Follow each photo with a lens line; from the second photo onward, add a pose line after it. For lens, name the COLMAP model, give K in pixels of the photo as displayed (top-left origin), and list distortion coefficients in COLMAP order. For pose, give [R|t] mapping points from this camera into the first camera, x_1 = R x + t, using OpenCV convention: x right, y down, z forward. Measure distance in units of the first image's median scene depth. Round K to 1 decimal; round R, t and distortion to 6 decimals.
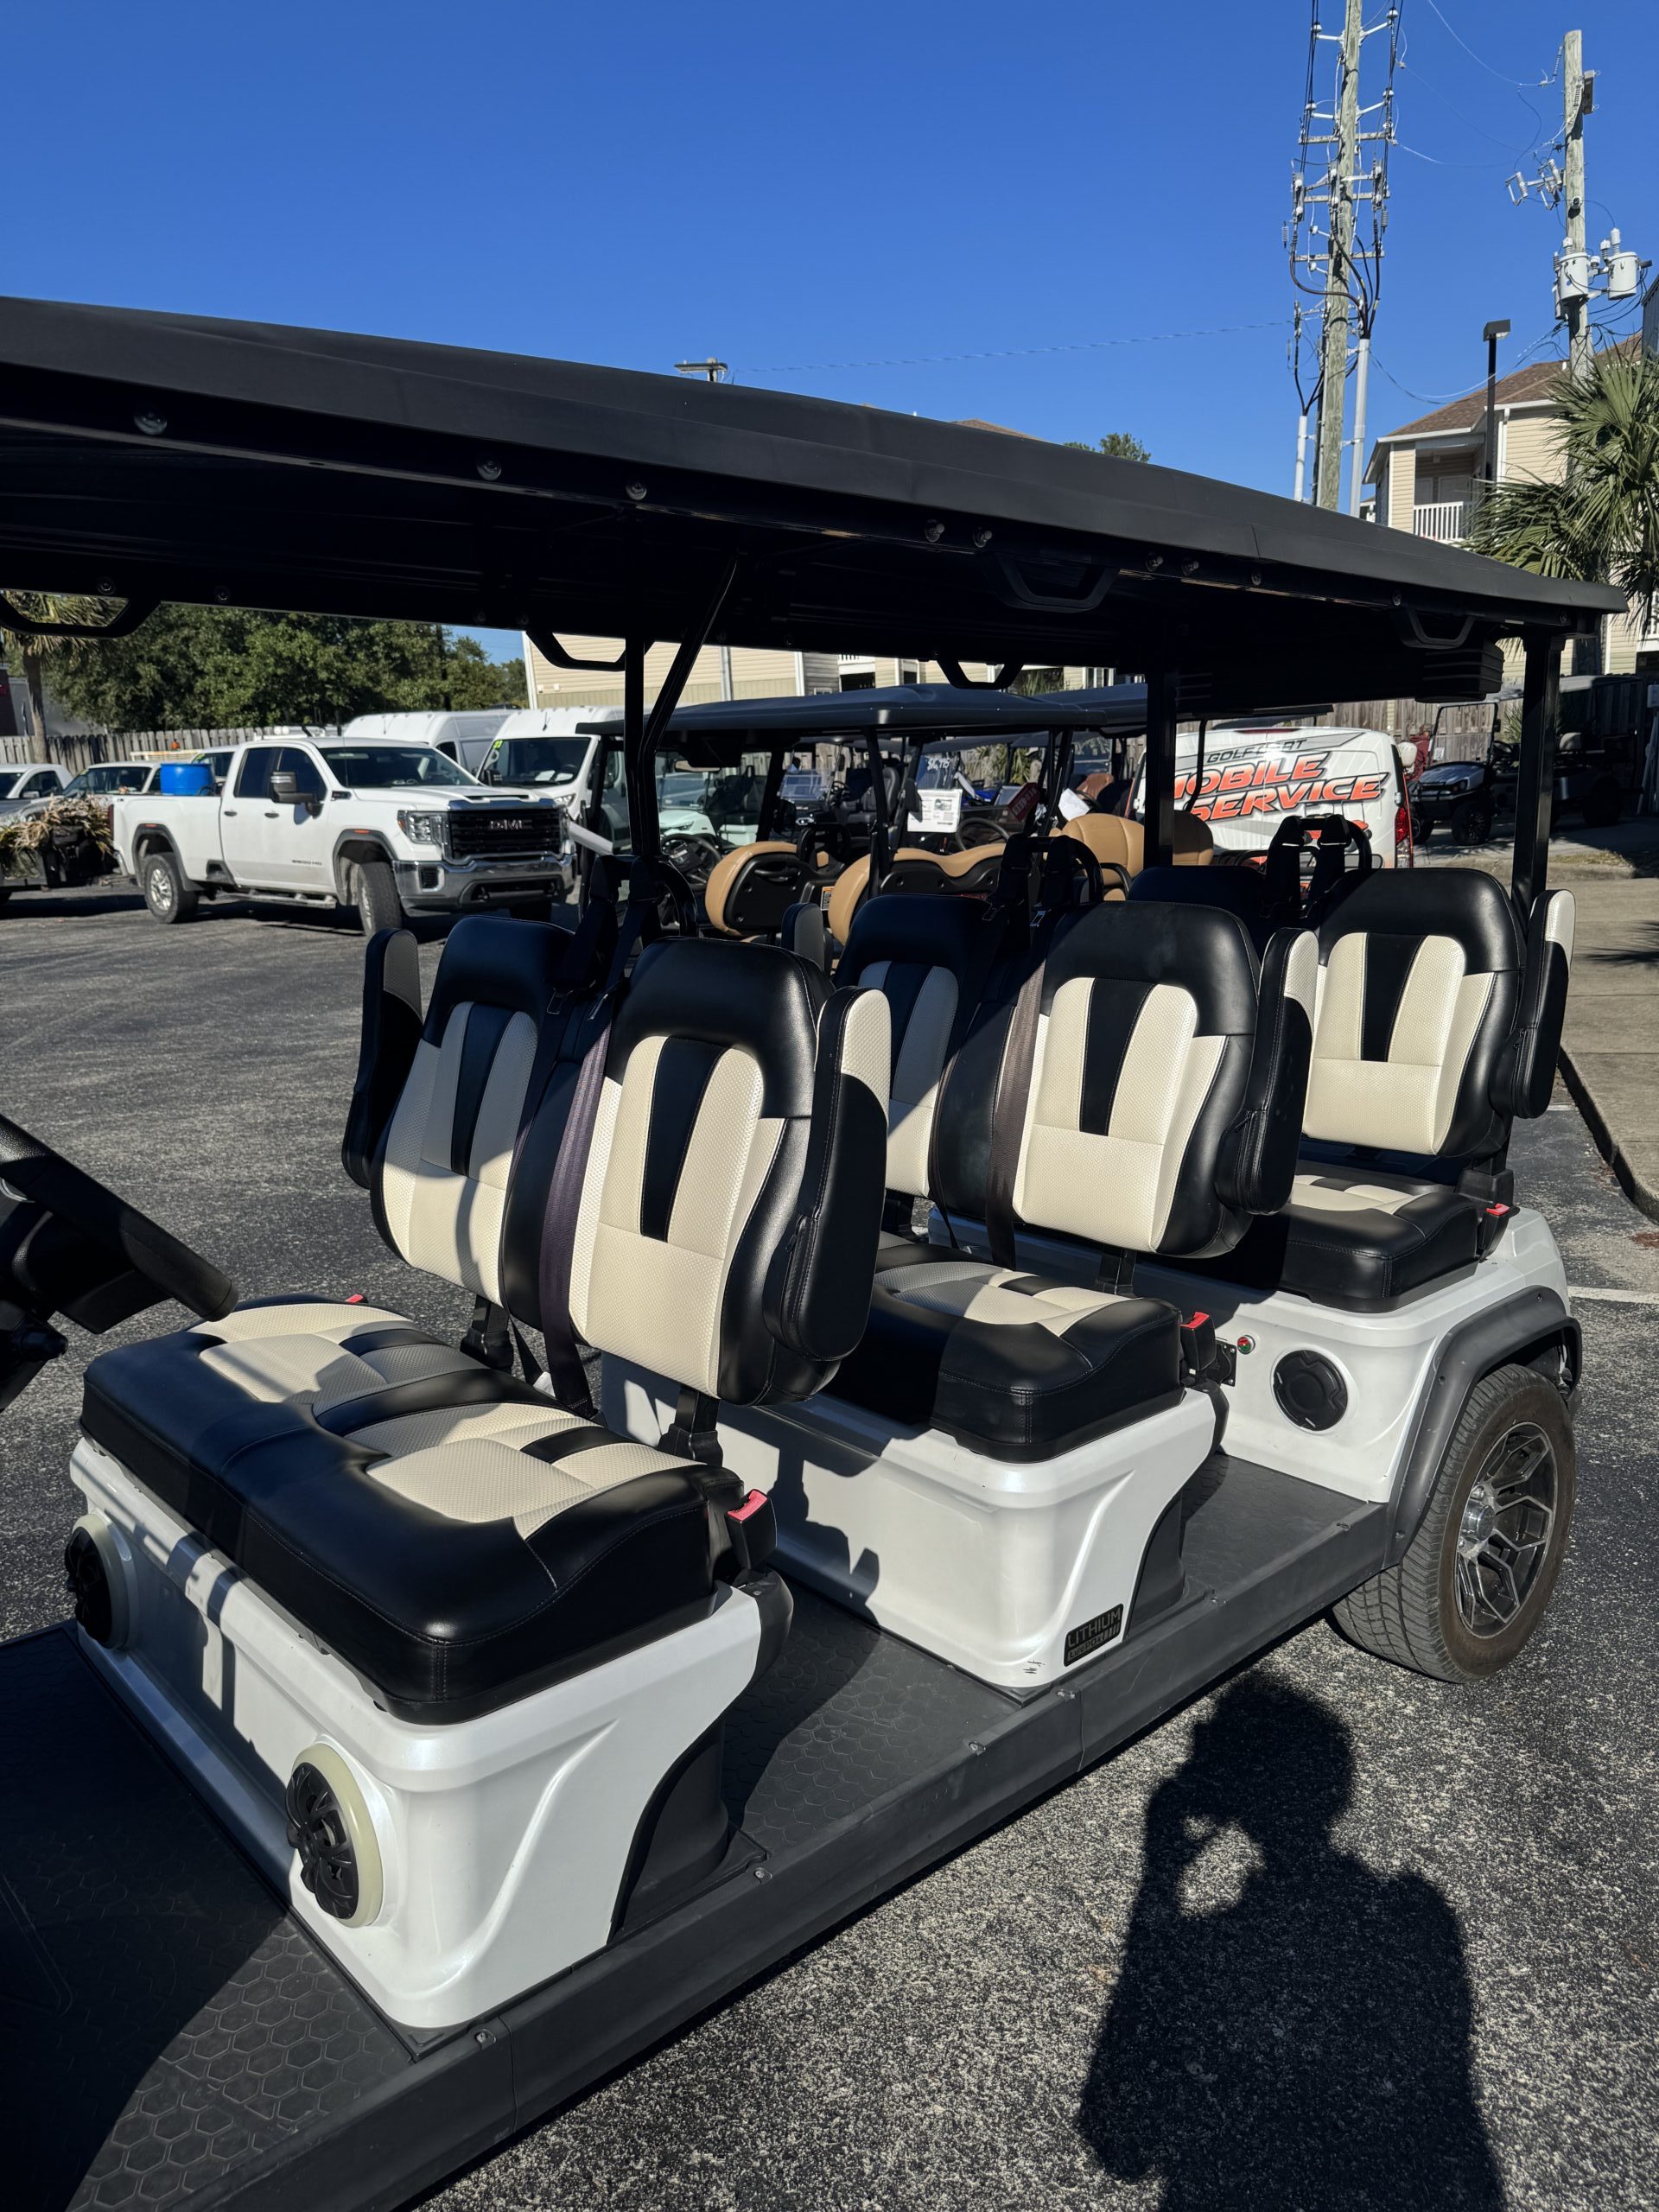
lens RADIAL K [[1517.8, 0, 828.7], [0, 1517.8, 1205.8], [0, 0, 1]] dist [0.075151, -0.083702]
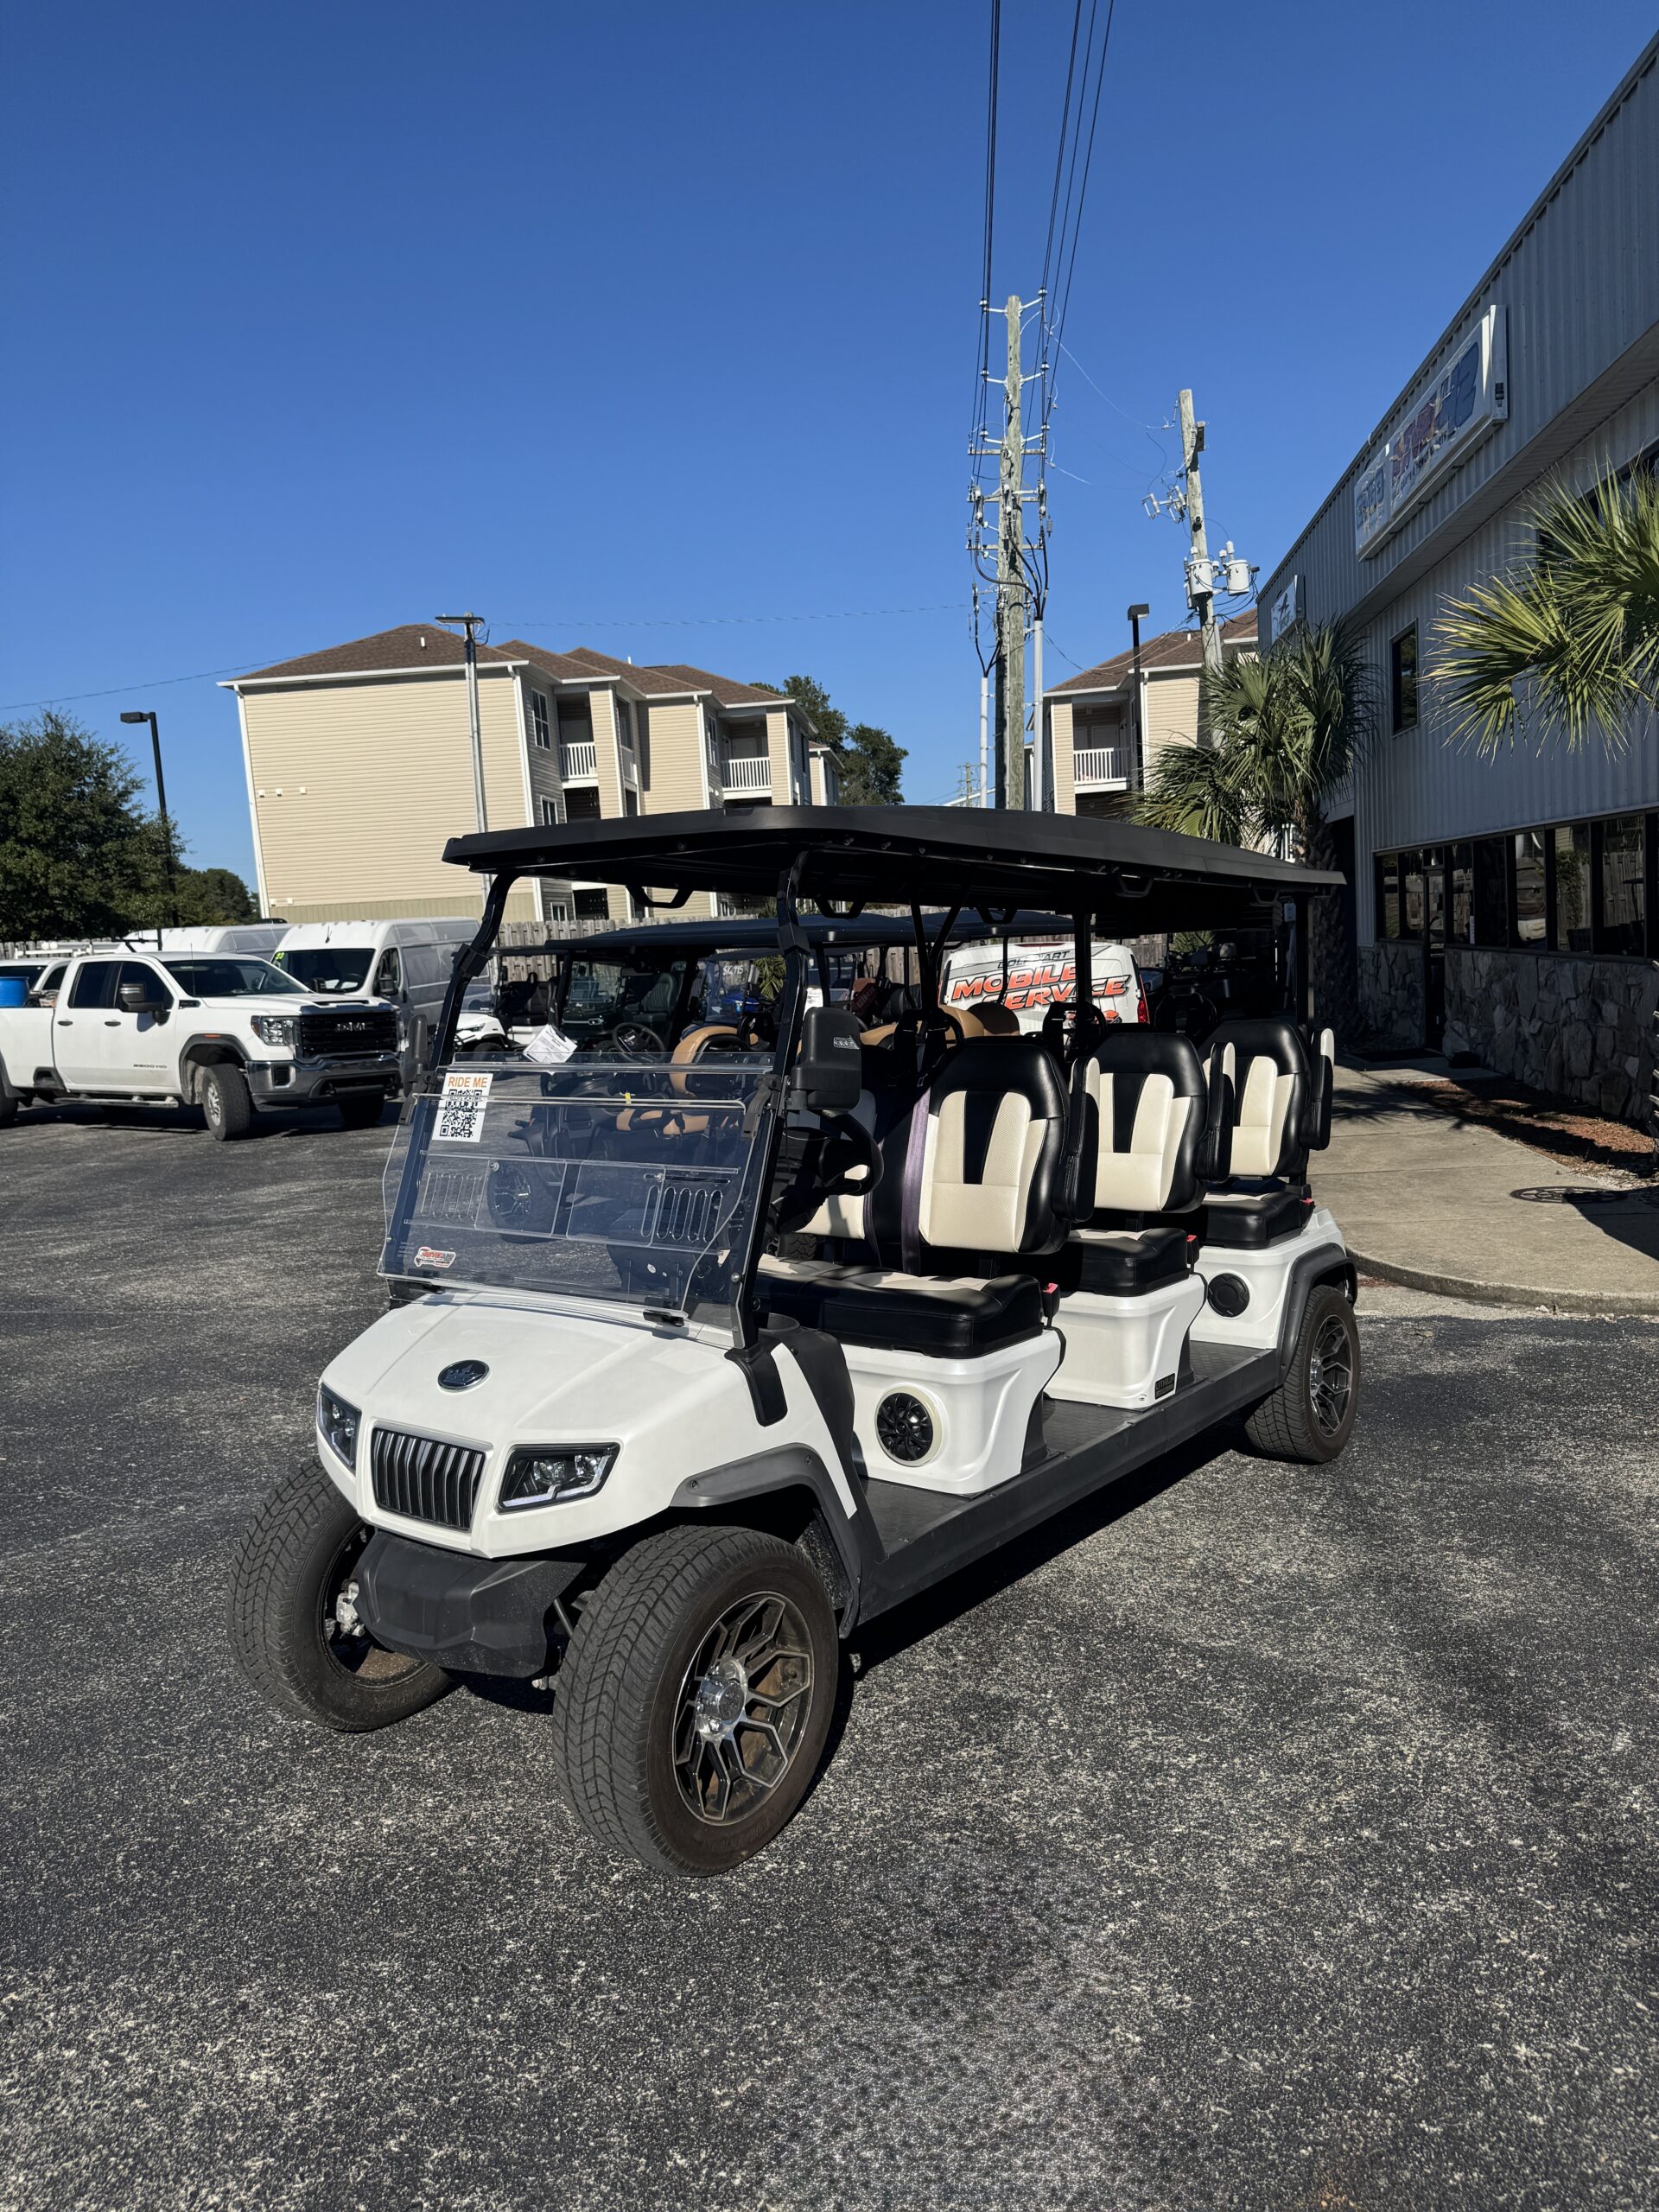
lens RADIAL K [[1594.3, 0, 832.3], [0, 1594.3, 1229.1], [0, 0, 1]] dist [0.002387, -0.009544]
pose [[0.979470, -0.040001, 0.197580, -0.097655], [0.063604, 0.991374, -0.114598, 0.042733], [-0.191292, 0.124812, 0.973565, -0.144920]]
